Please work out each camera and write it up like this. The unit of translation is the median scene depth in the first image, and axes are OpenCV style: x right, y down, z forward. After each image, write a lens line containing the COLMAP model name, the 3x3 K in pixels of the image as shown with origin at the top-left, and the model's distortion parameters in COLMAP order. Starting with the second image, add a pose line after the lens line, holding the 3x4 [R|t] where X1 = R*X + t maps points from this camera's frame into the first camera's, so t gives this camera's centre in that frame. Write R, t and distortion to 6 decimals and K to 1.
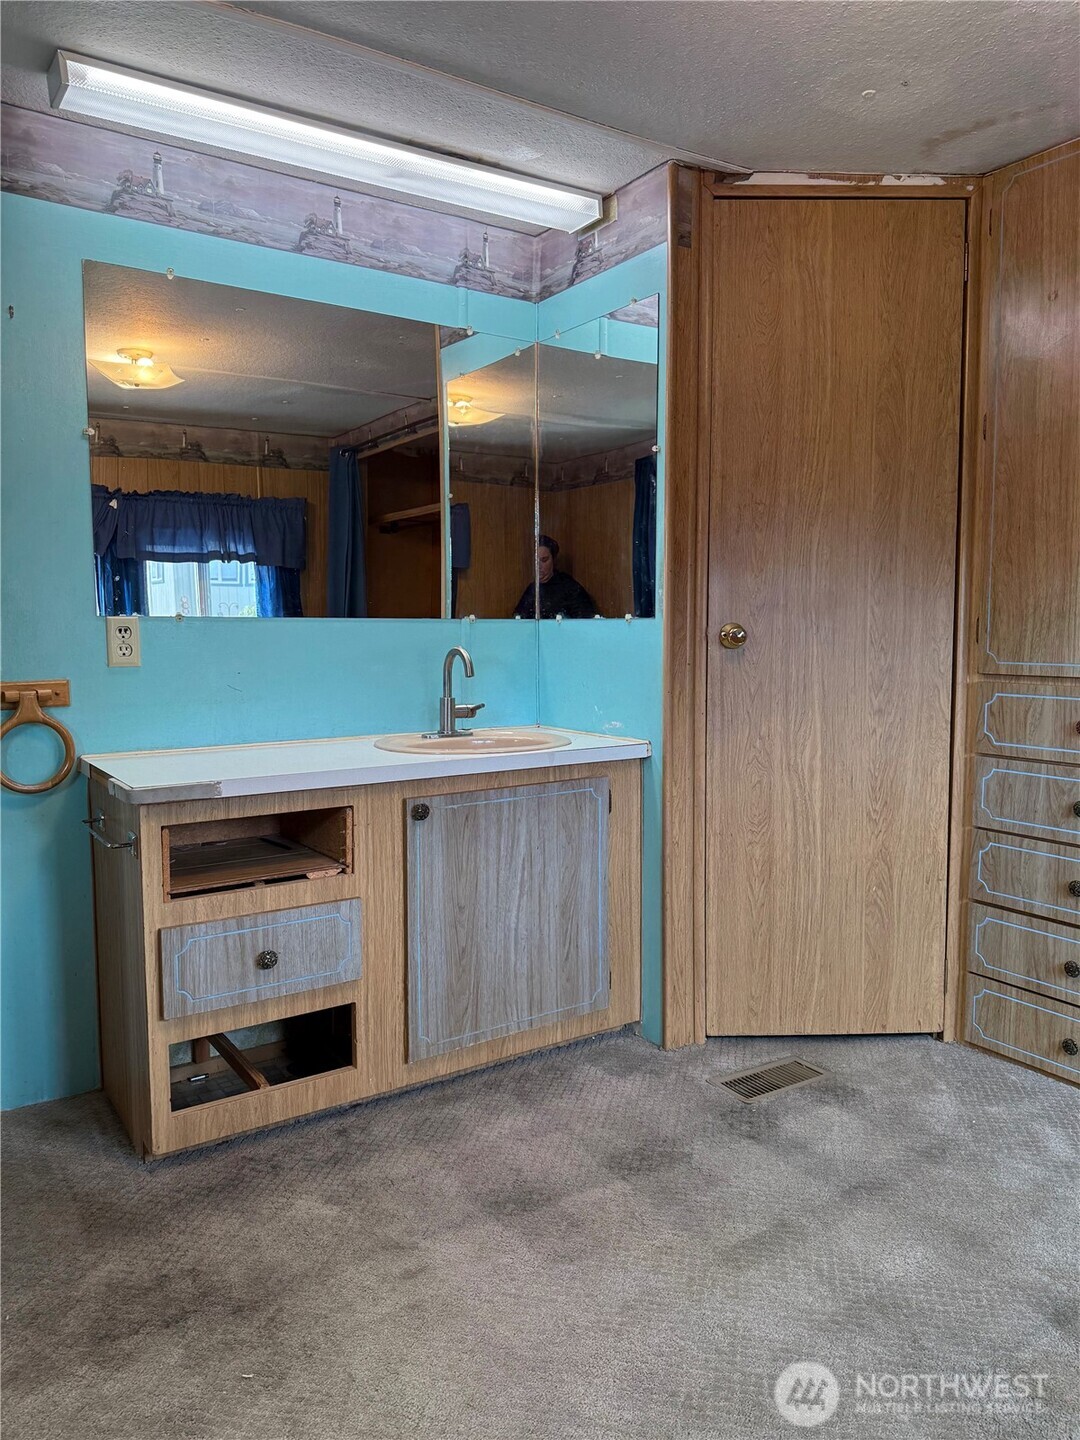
lens RADIAL K [[1028.6, 0, 539.6], [0, 1028.6, 715.1], [0, 0, 1]] dist [0.007502, 0.002747]
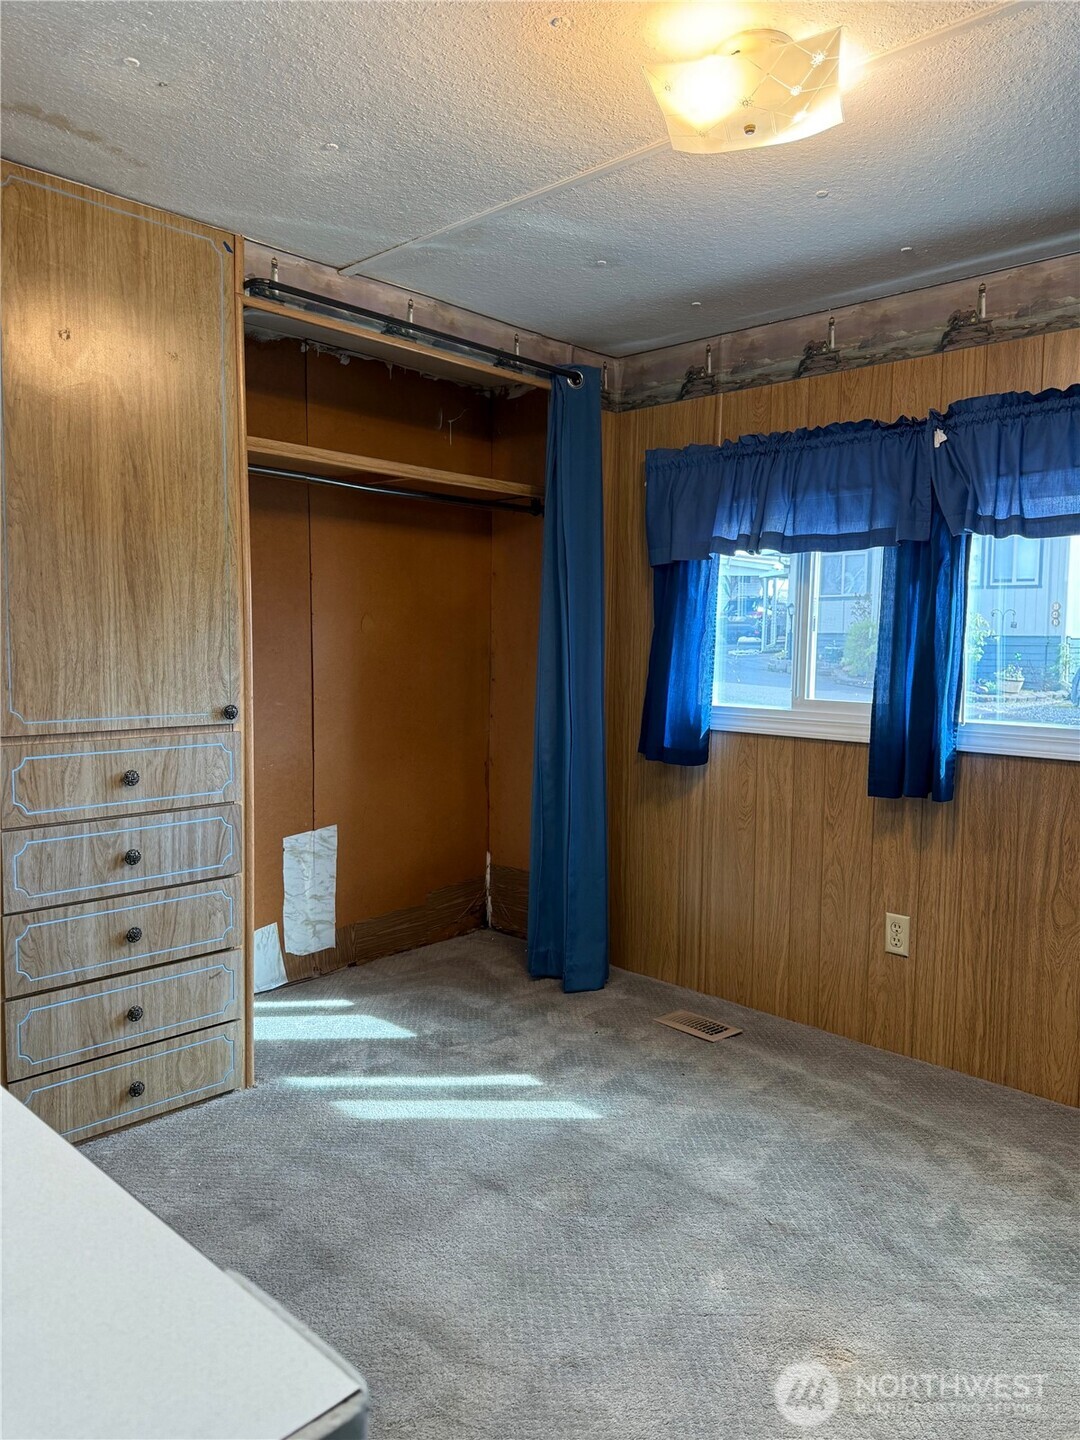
lens RADIAL K [[1028.6, 0, 540.4], [0, 1028.6, 726.4], [0, 0, 1]] dist [0.007502, 0.002747]
pose [[-0.214873, -0.082163, 0.973180, -0.530827], [0.079449, 0.991682, 0.101267, -0.105726], [-0.973405, 0.099078, -0.206558, 0.775291]]
